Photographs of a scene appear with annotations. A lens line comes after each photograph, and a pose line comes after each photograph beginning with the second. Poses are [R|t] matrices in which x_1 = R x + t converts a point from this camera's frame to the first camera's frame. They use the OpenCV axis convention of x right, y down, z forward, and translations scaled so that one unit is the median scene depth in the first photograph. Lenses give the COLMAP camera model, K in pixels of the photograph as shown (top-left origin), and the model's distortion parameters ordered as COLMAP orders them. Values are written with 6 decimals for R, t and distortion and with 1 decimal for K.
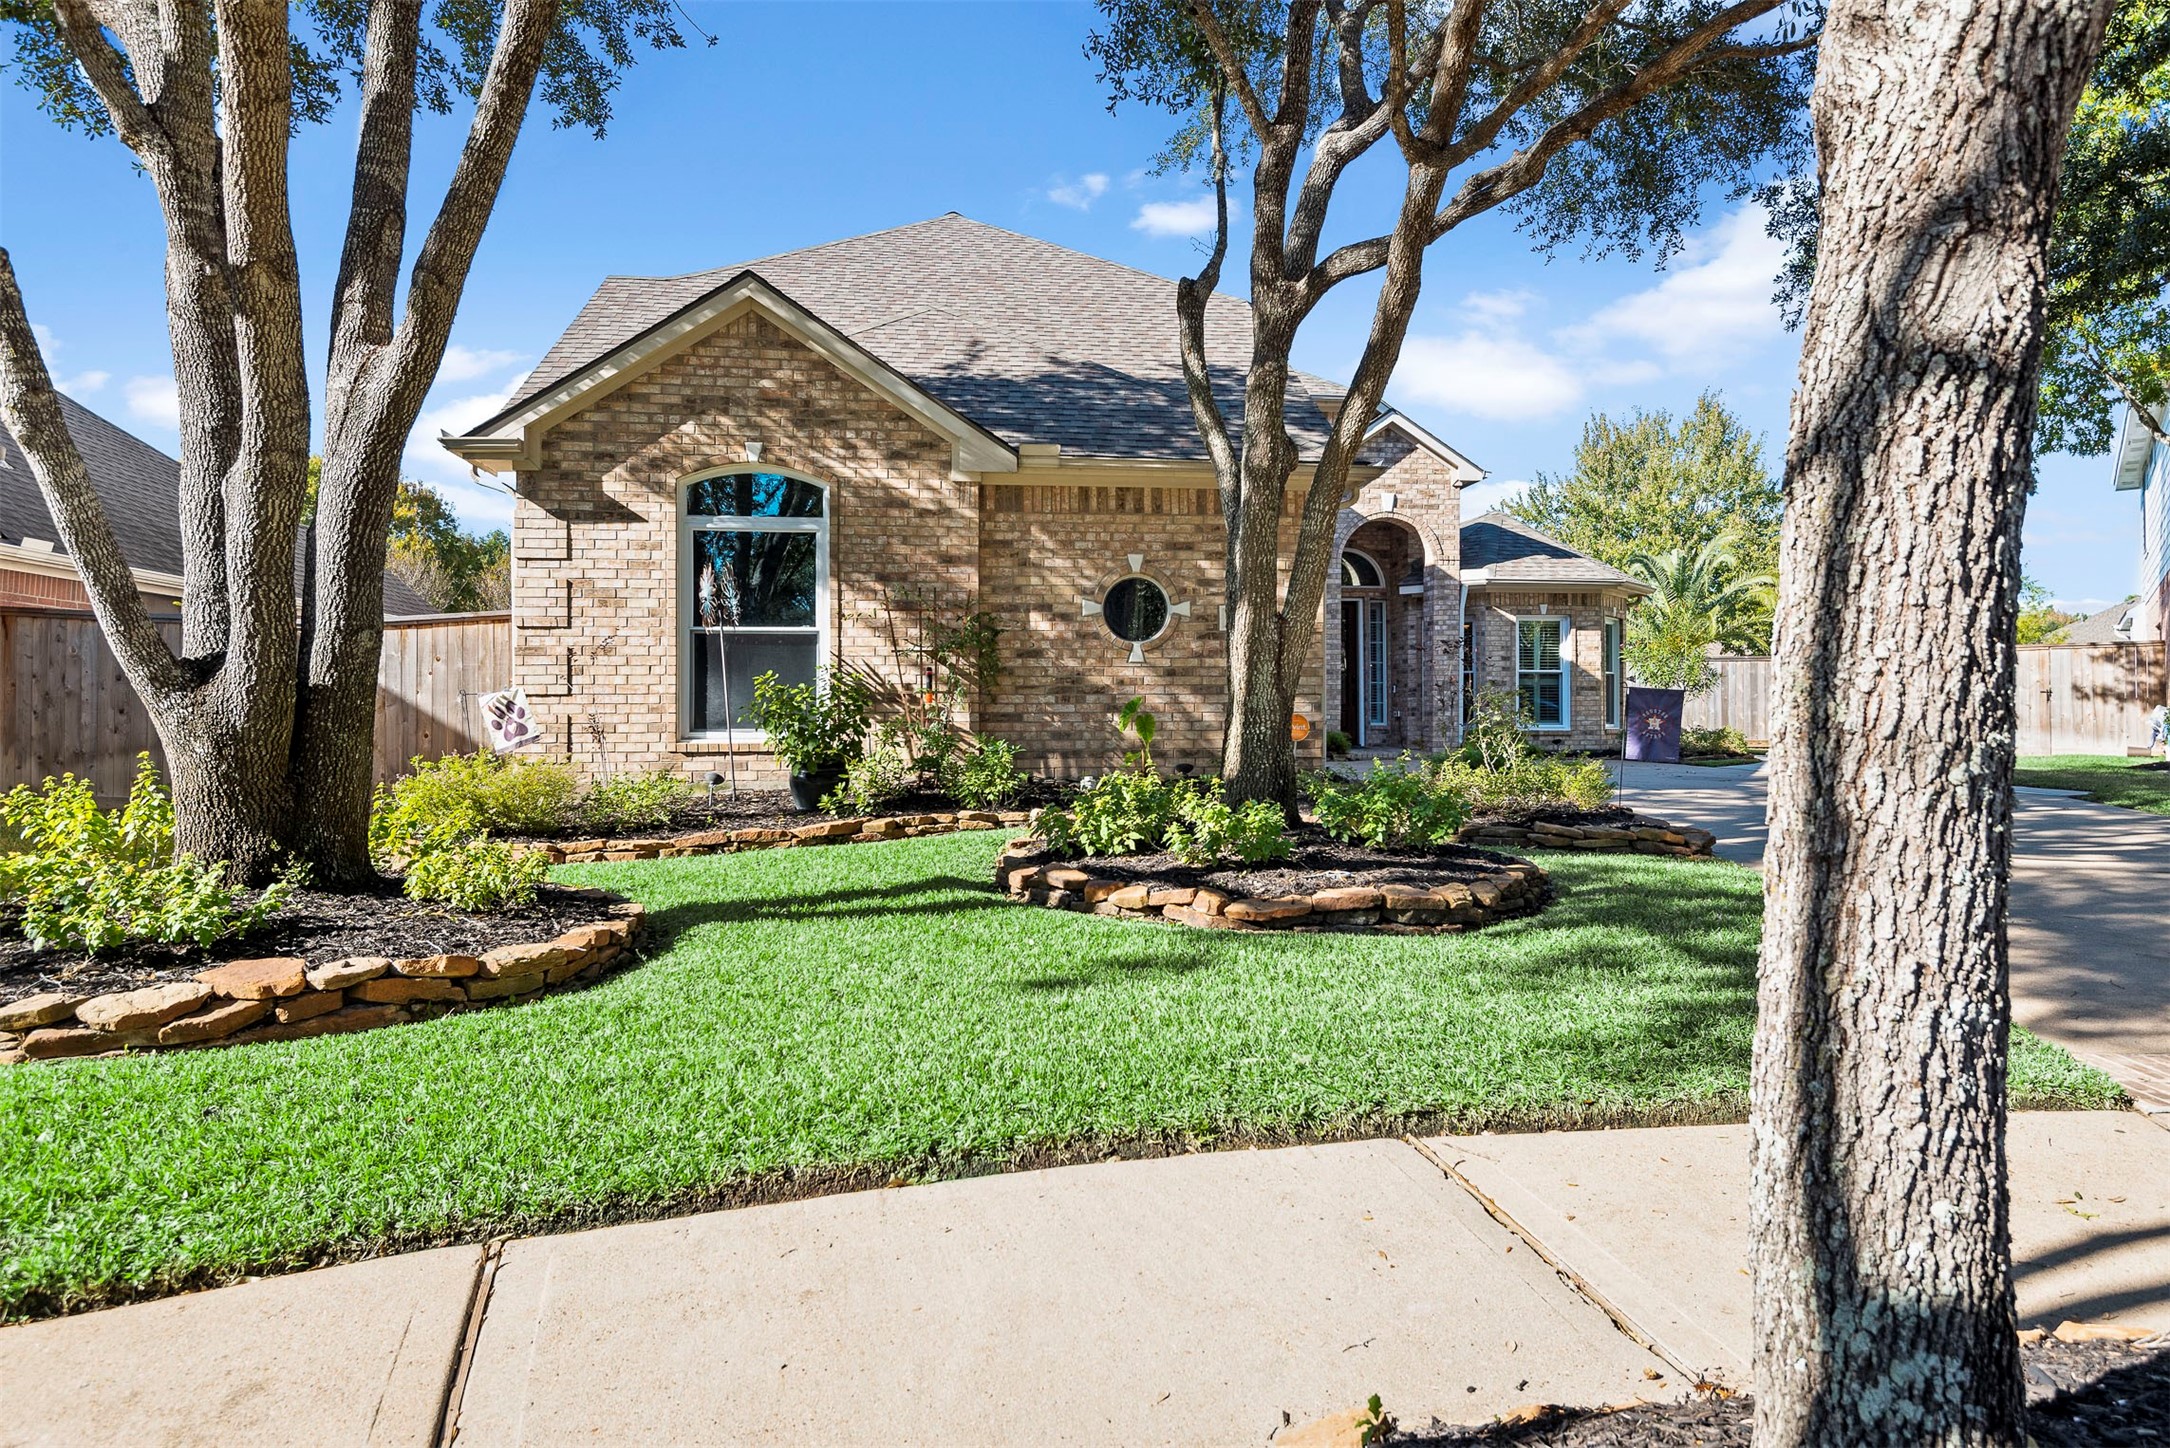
lens RADIAL K [[1308.0, 0, 1085.3], [0, 1308.0, 703.6], [0, 0, 1]] dist [0.008852, -0.000150]
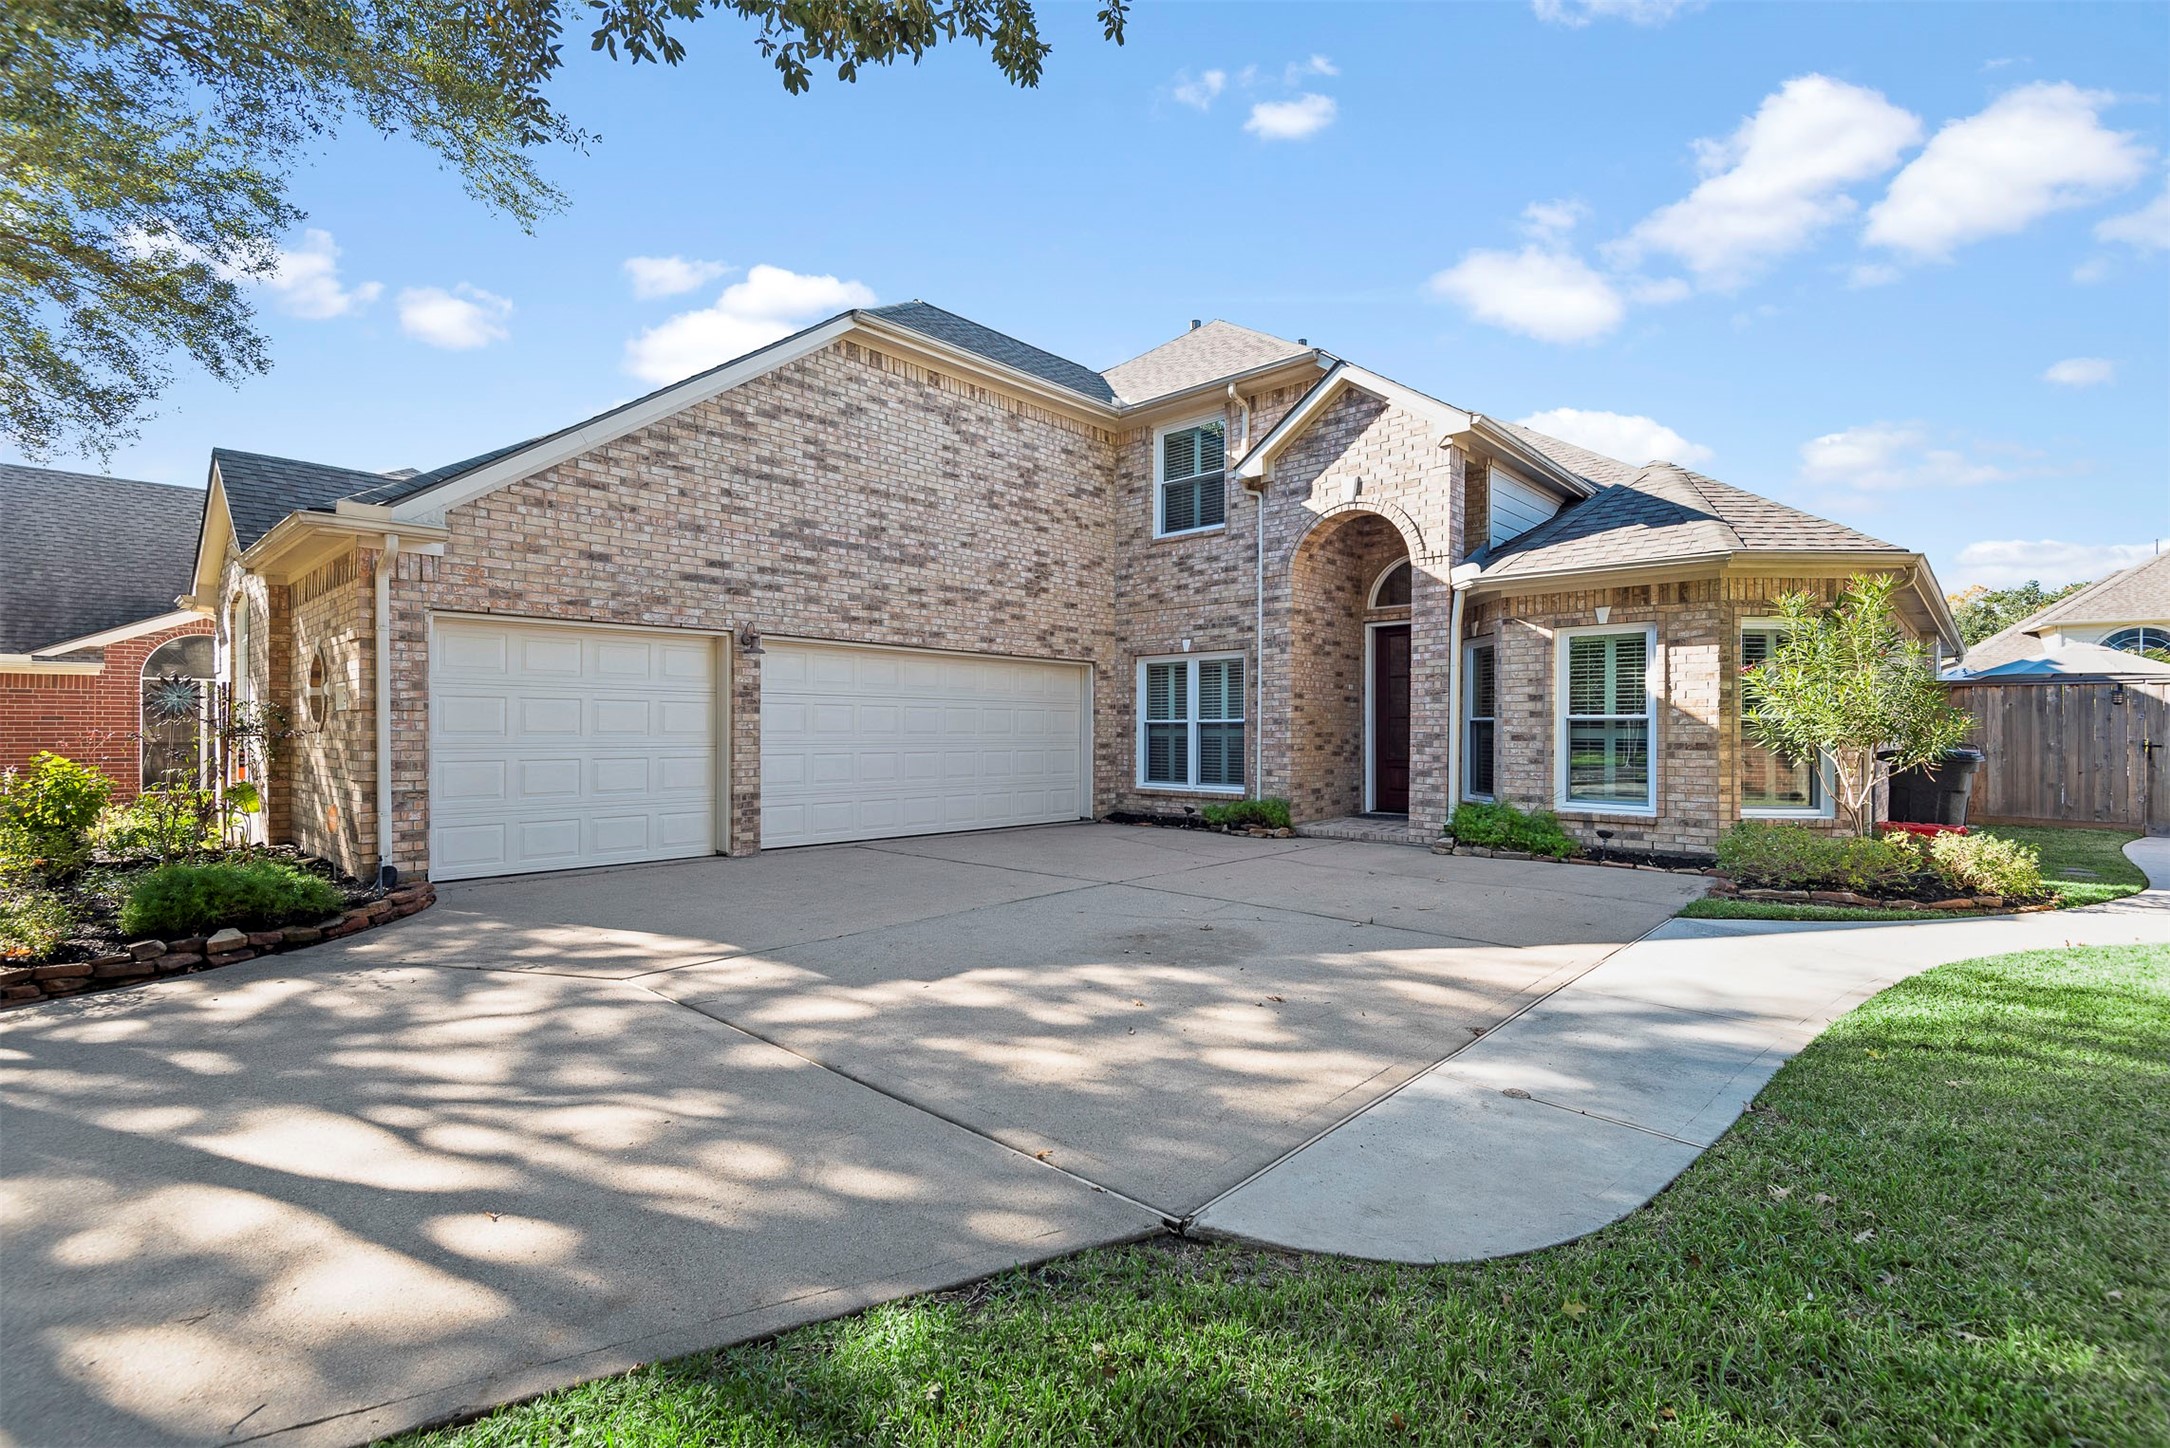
lens RADIAL K [[987.5, 0, 1071.8], [0, 987.5, 725.6], [0, 0, 1]] dist [0.030777, -0.020112]
pose [[0.649713, -0.004116, -0.760169, 1.044022], [0.006512, 0.999979, 0.000151, -0.042625], [0.760152, -0.005048, 0.649726, 0.982065]]
